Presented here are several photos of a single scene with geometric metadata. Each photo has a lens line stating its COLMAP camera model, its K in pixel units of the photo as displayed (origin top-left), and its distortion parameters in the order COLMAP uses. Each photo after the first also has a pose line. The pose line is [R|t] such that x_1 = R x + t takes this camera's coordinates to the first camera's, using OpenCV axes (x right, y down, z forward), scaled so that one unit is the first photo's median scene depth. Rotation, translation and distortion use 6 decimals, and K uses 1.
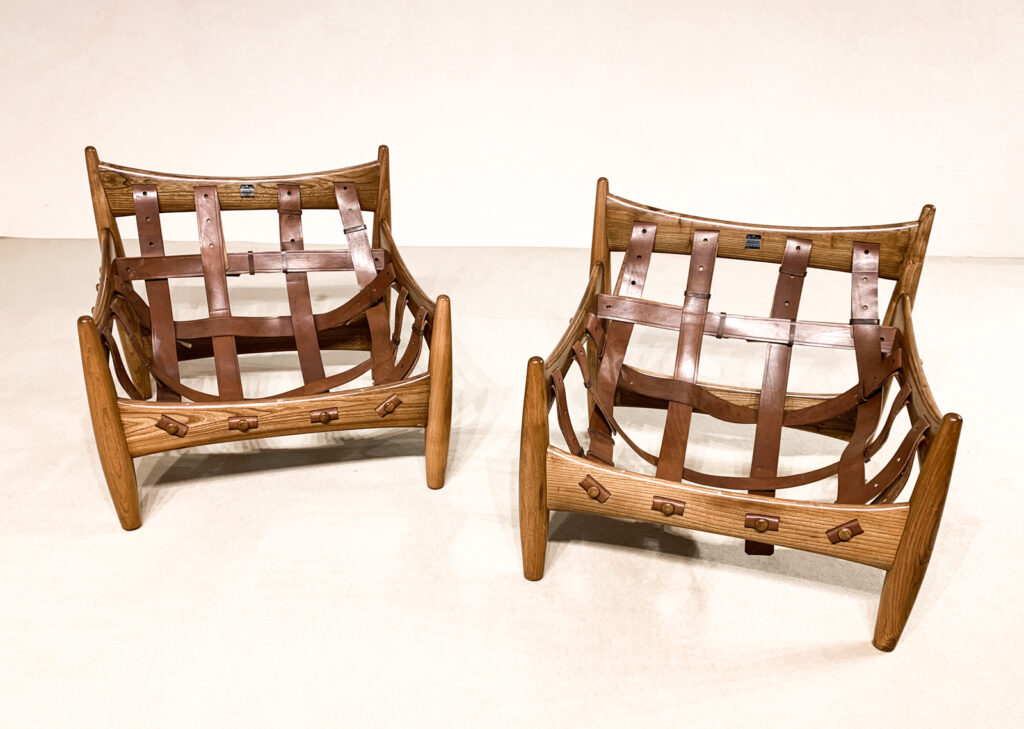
lens RADIAL K [[874.8, 0, 510.2], [0, 874.8, 407.6], [0, 0, 1]] dist [0.005769, -0.003986]
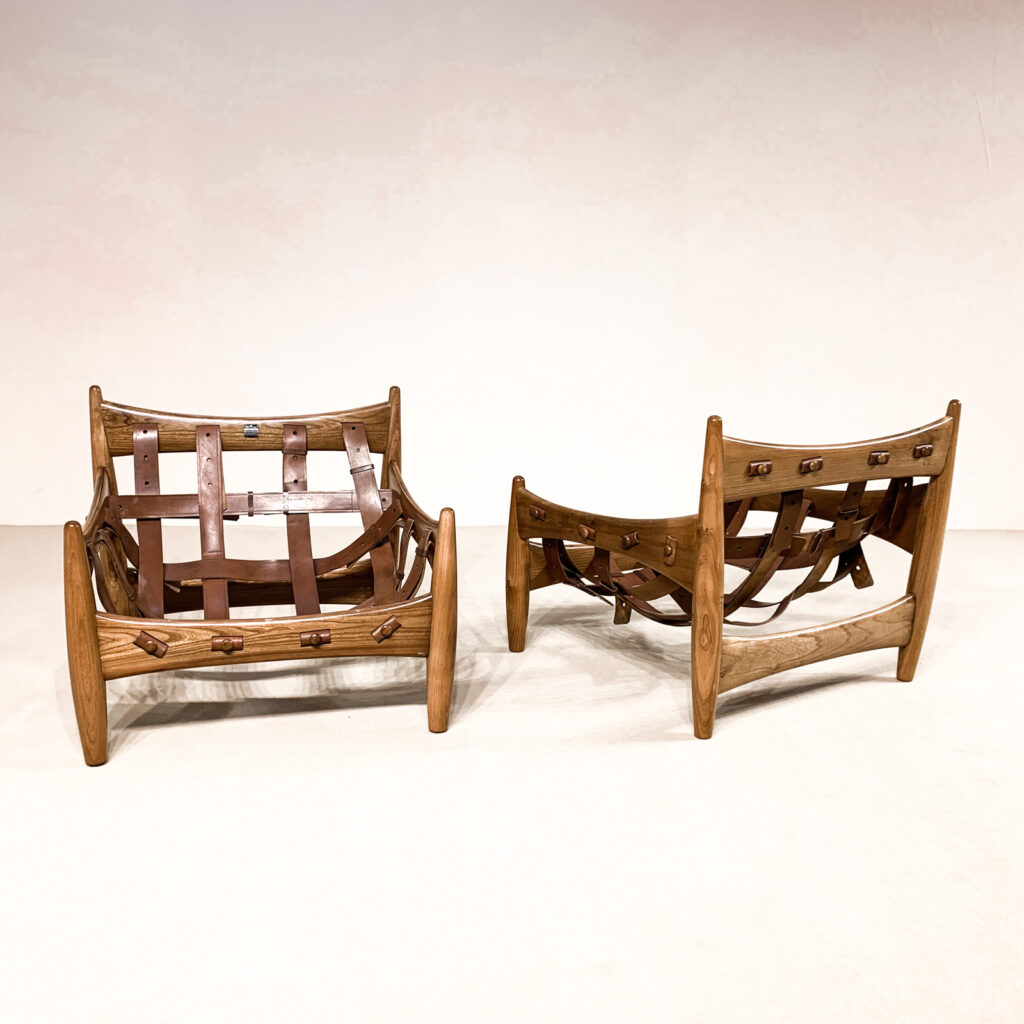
lens RADIAL K [[1059.5, 0, 514.2], [0, 1059.5, 488.5], [0, 0, 1]] dist [0.030308, -0.013284]
pose [[0.998560, -0.019092, -0.050138, 0.049708], [0.004370, 0.960379, -0.278661, 0.156406], [0.053472, 0.278041, 0.959080, -0.090795]]
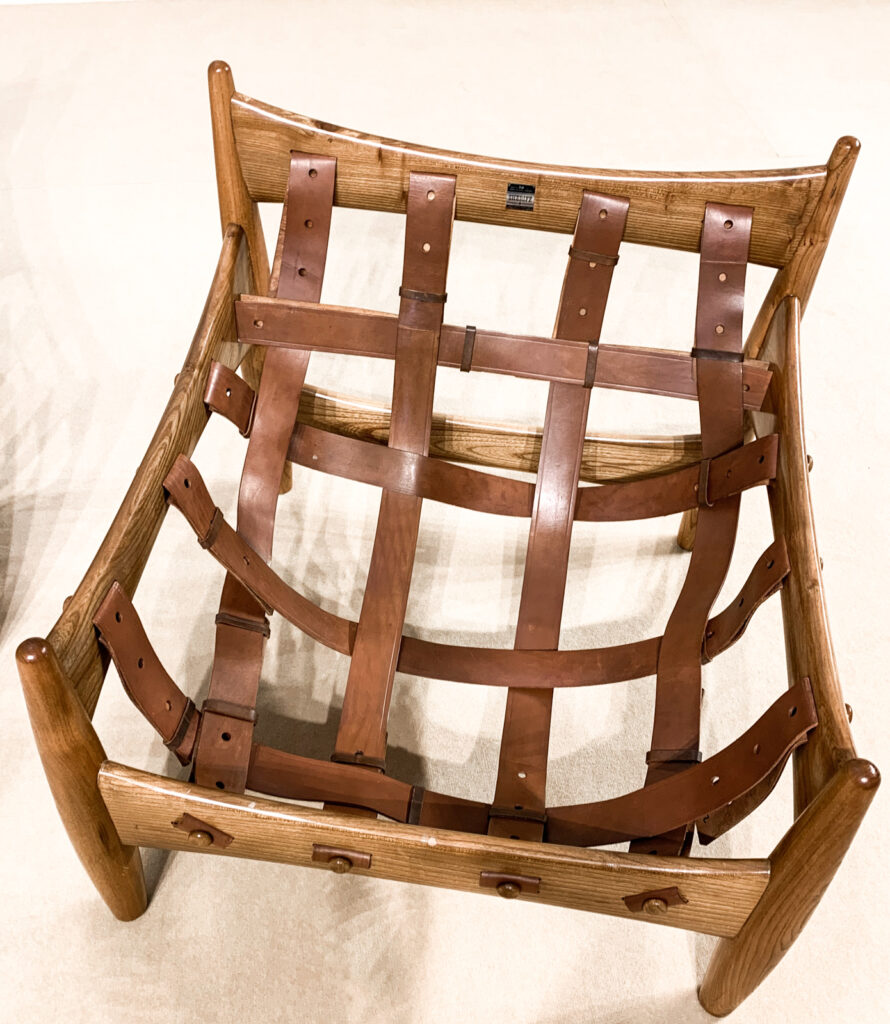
lens RADIAL K [[1036.6, 0, 468.4], [0, 1036.6, 456.3], [0, 0, 1]] dist [0.187394, -0.631560]
pose [[0.987782, -0.085155, 0.130520, 0.152784], [0.033813, 0.934670, 0.353906, -0.266670], [-0.152130, -0.345169, 0.926129, 0.377878]]
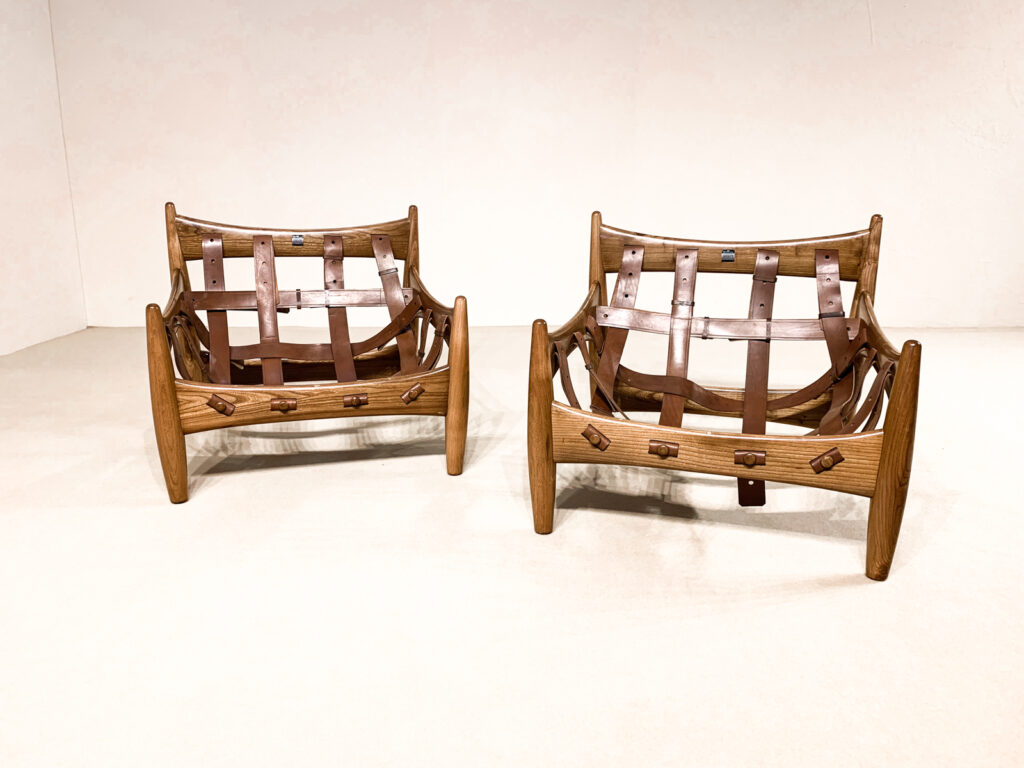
lens RADIAL K [[782.3, 0, 511.4], [0, 782.3, 363.3], [0, 0, 1]] dist [0.013144, -0.006518]
pose [[0.999465, -0.021498, -0.024646, 0.013037], [0.015620, 0.975867, -0.217805, 0.171279], [0.028733, 0.217304, 0.975681, 0.009942]]
